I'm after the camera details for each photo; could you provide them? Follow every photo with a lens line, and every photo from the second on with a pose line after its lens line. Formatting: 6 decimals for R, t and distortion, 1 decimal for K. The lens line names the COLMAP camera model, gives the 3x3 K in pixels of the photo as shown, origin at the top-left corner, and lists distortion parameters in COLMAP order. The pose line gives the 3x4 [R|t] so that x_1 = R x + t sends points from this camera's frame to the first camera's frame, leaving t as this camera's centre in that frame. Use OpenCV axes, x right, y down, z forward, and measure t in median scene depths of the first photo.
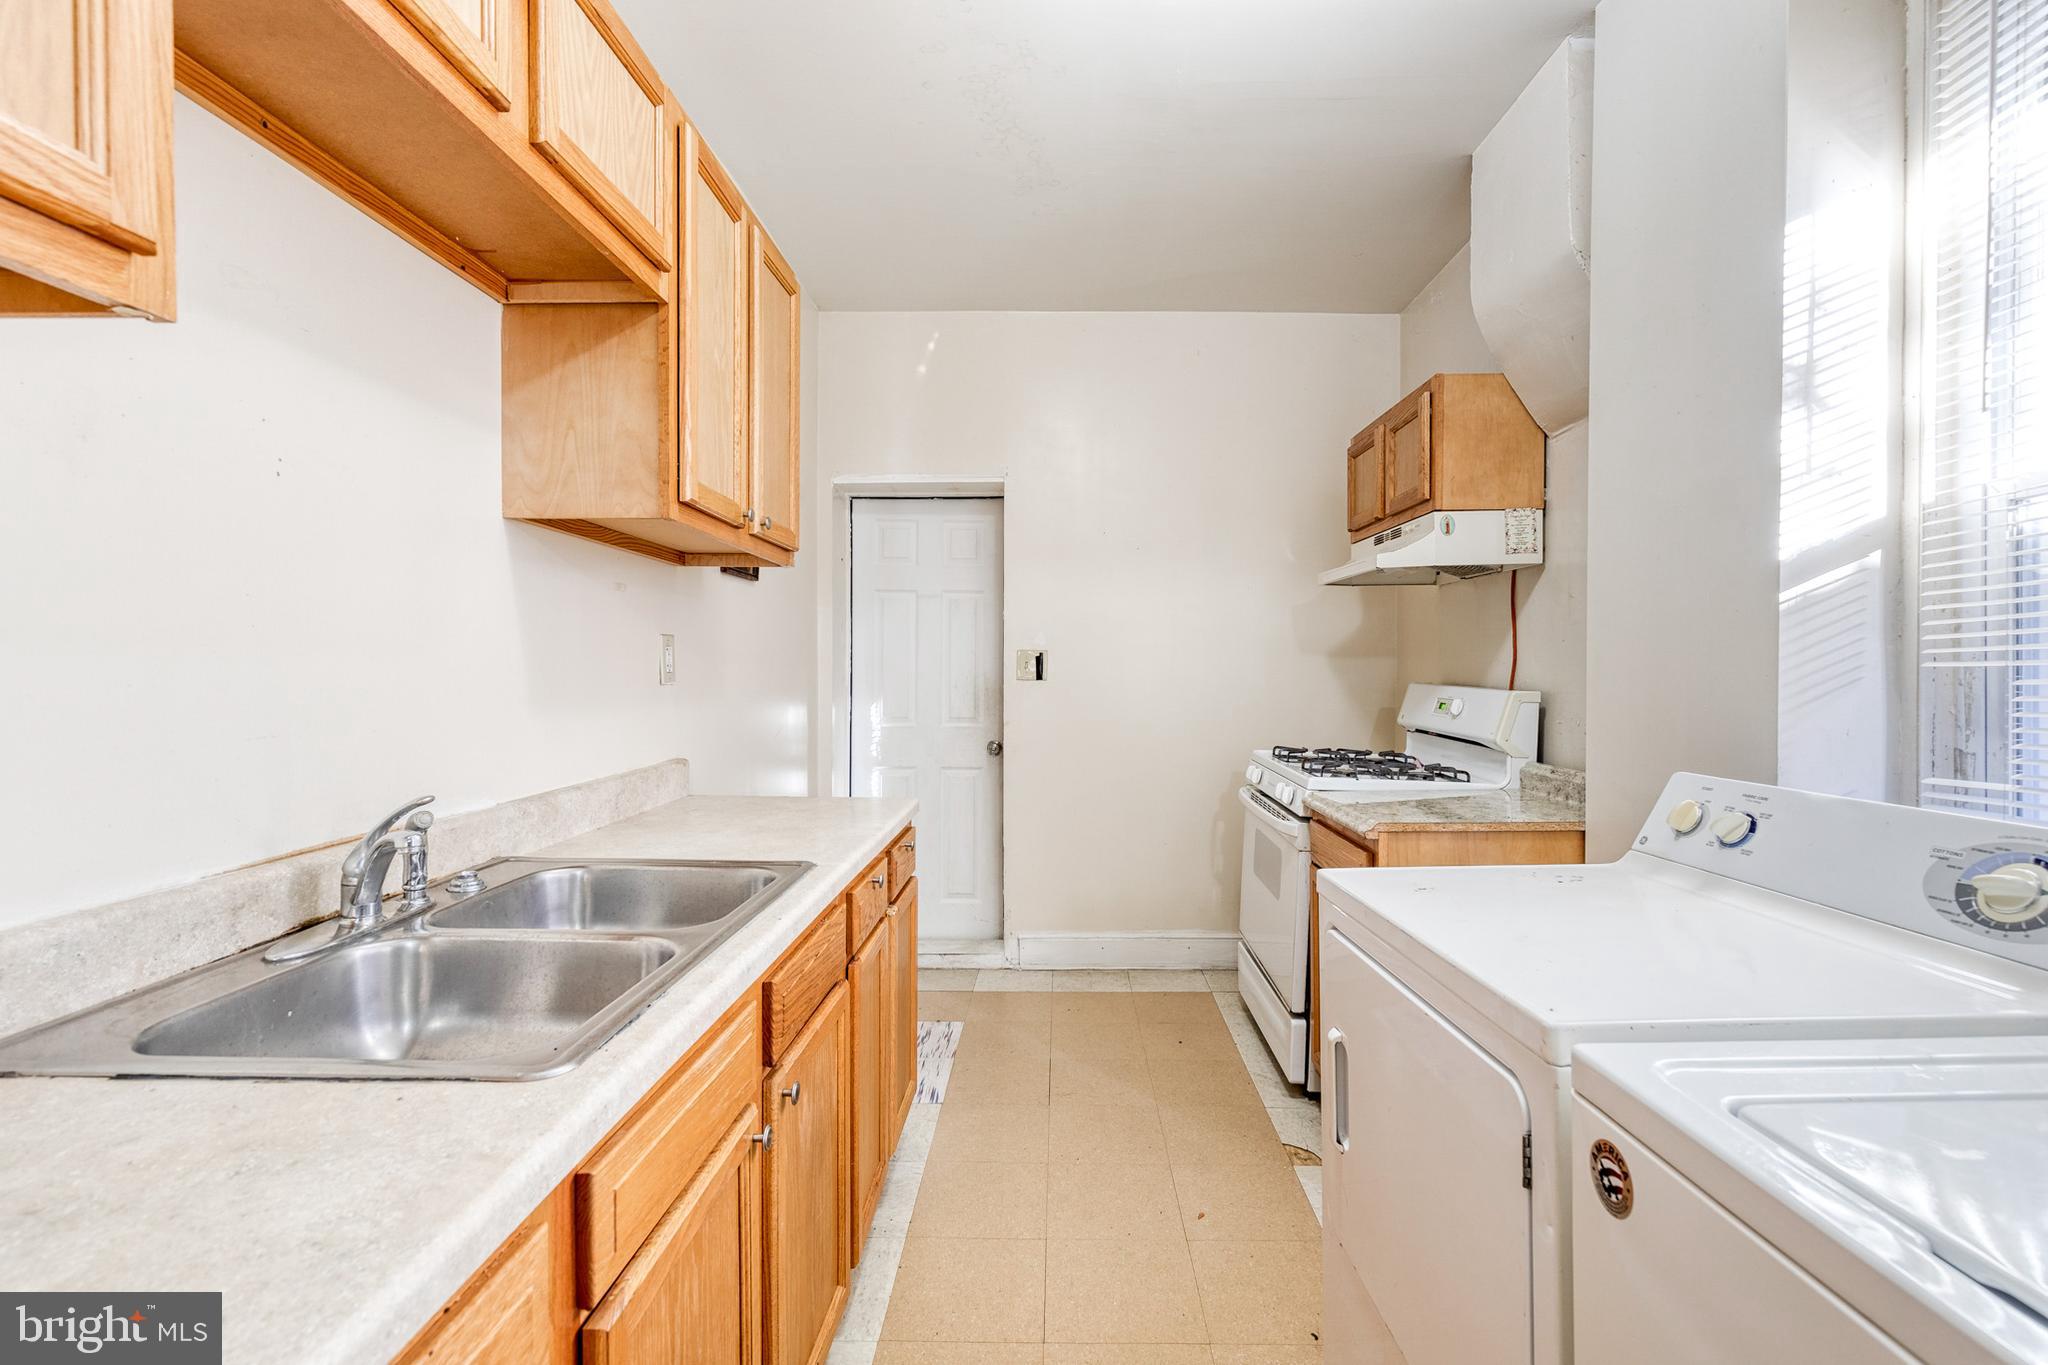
lens RADIAL K [[944.4, 0, 1021.6], [0, 944.4, 682.2], [0, 0, 1]] dist [0.008564, -0.001323]
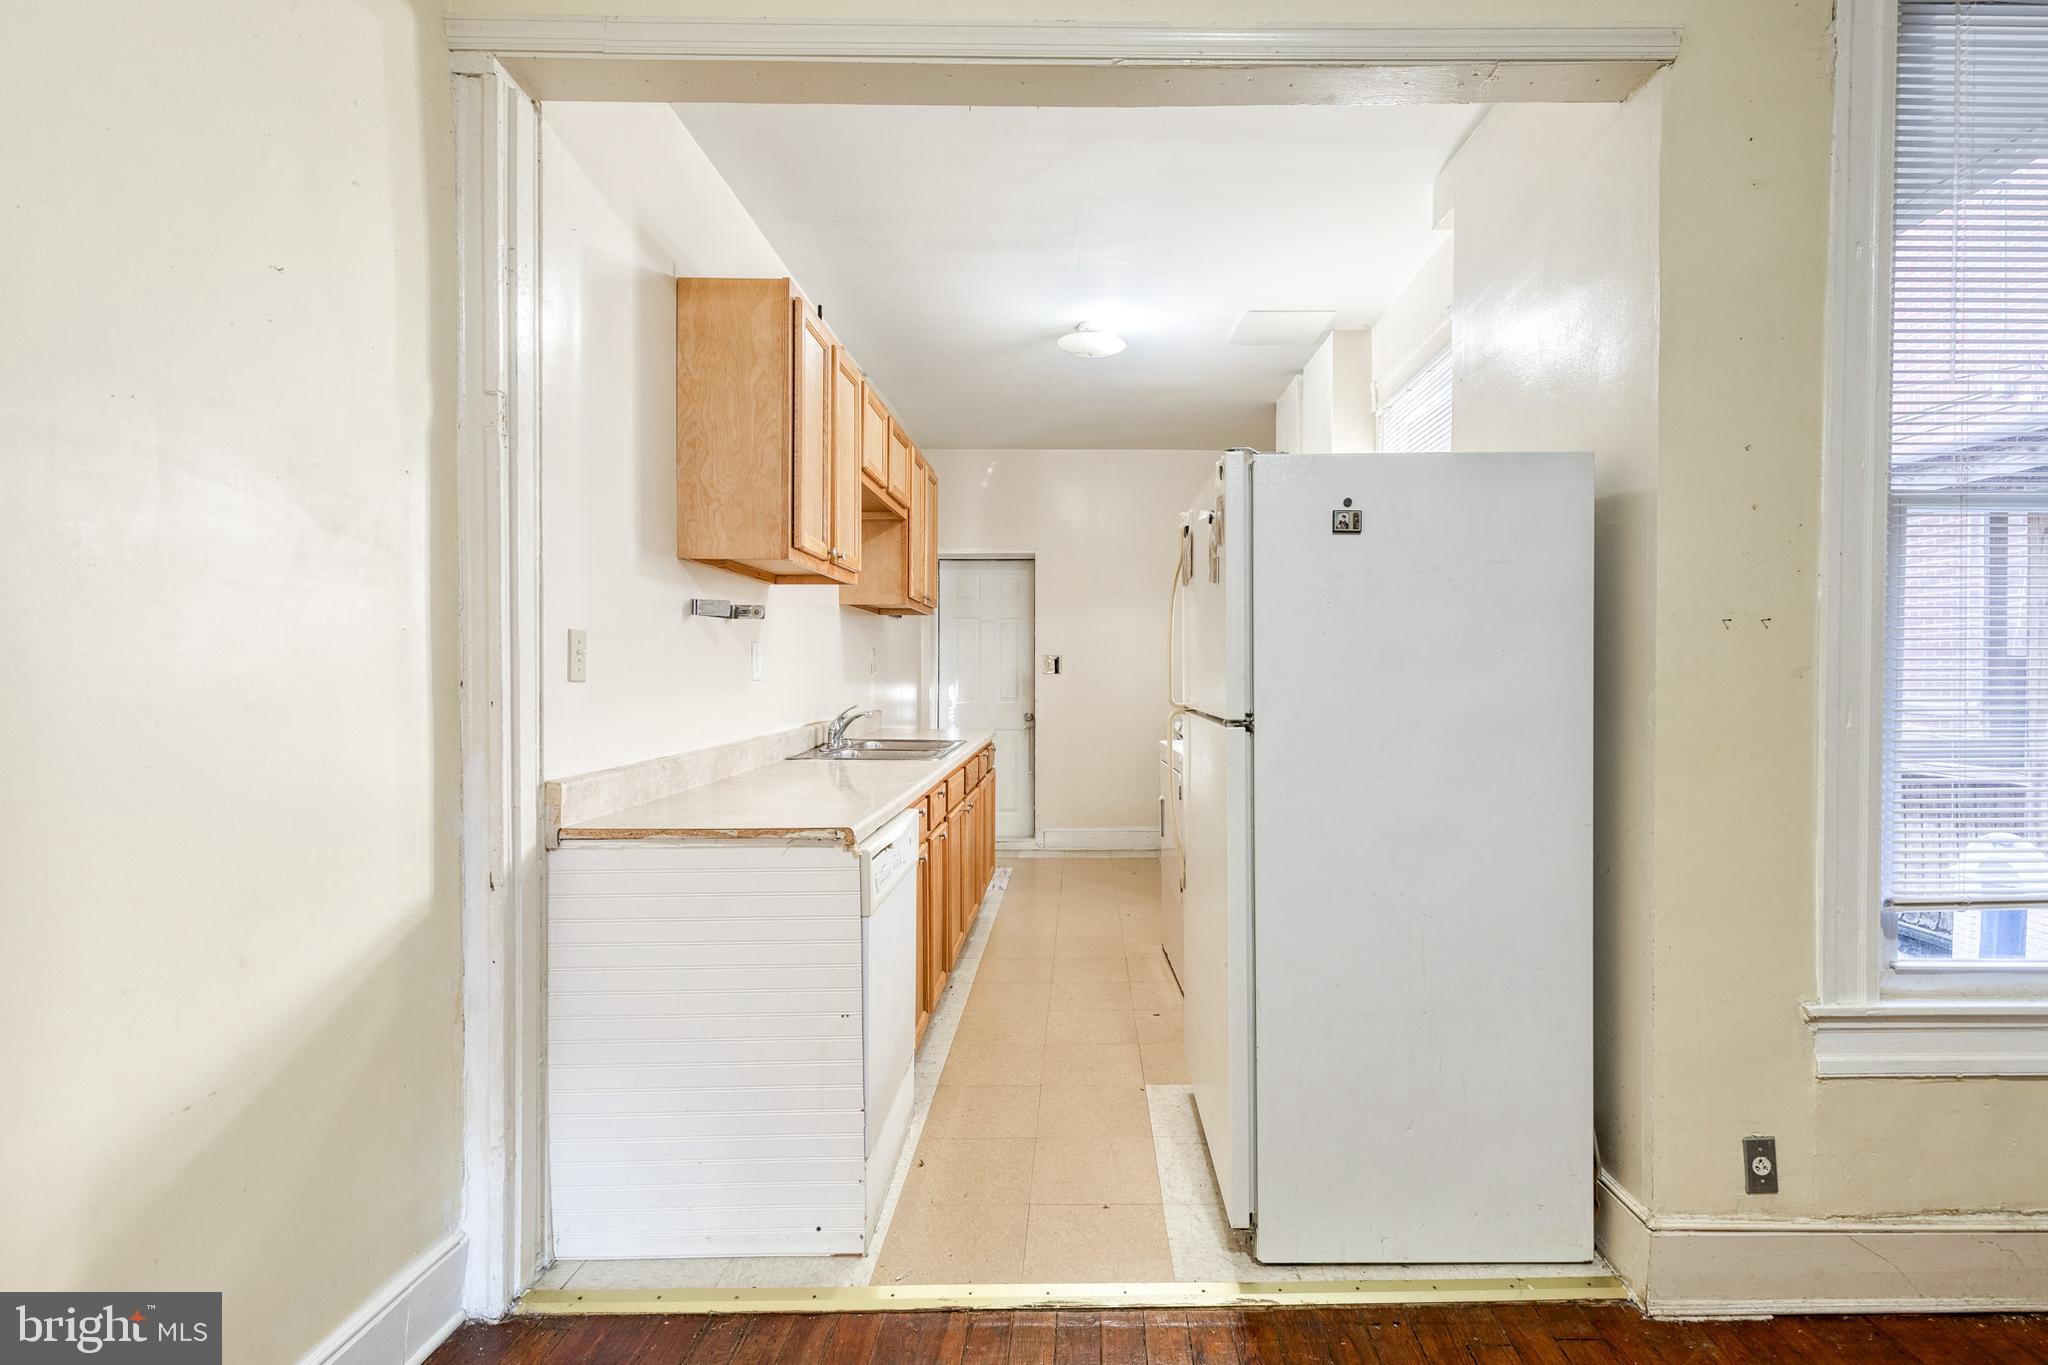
lens RADIAL K [[959.6, 0, 1079.1], [0, 959.6, 683.8], [0, 0, 1]] dist [0.004729, -0.000528]
pose [[0.999427, -0.000931, 0.033844, 0.001029], [0.000962, 0.999999, -0.000921, 0.017819], [-0.033844, 0.000953, 0.999427, -0.694320]]
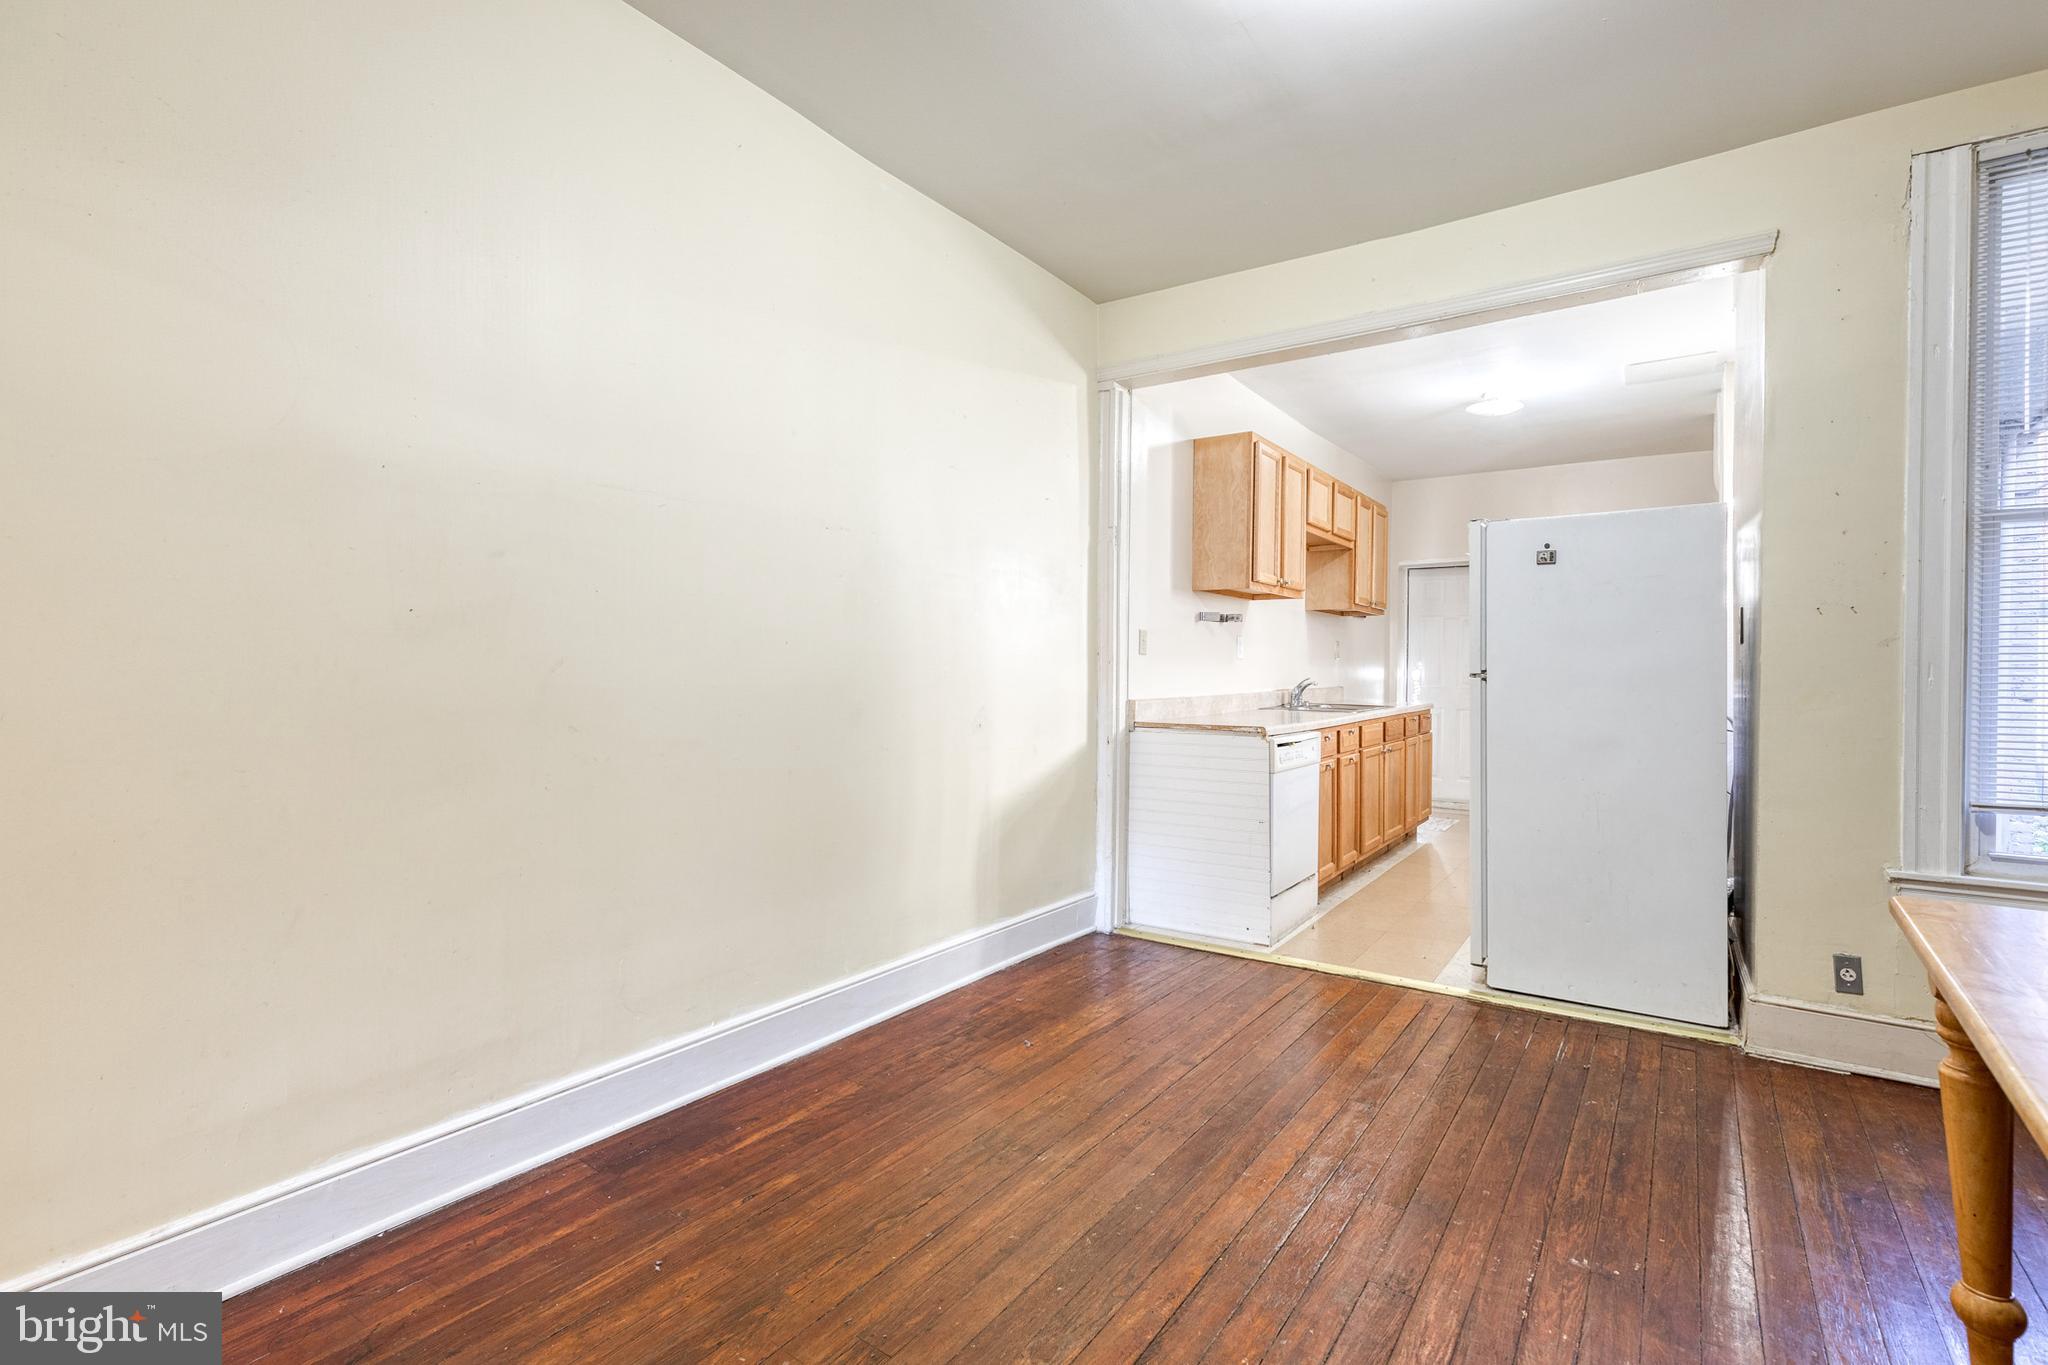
lens RADIAL K [[897.9, 0, 1037.7], [0, 897.9, 674.7], [0, 0, 1]] dist [0.000486, -0.000345]
pose [[0.843238, 0.008843, -0.537467, 0.194751], [-0.012951, 0.999909, -0.003867, 0.044492], [0.537384, 0.010221, 0.843276, -1.089357]]
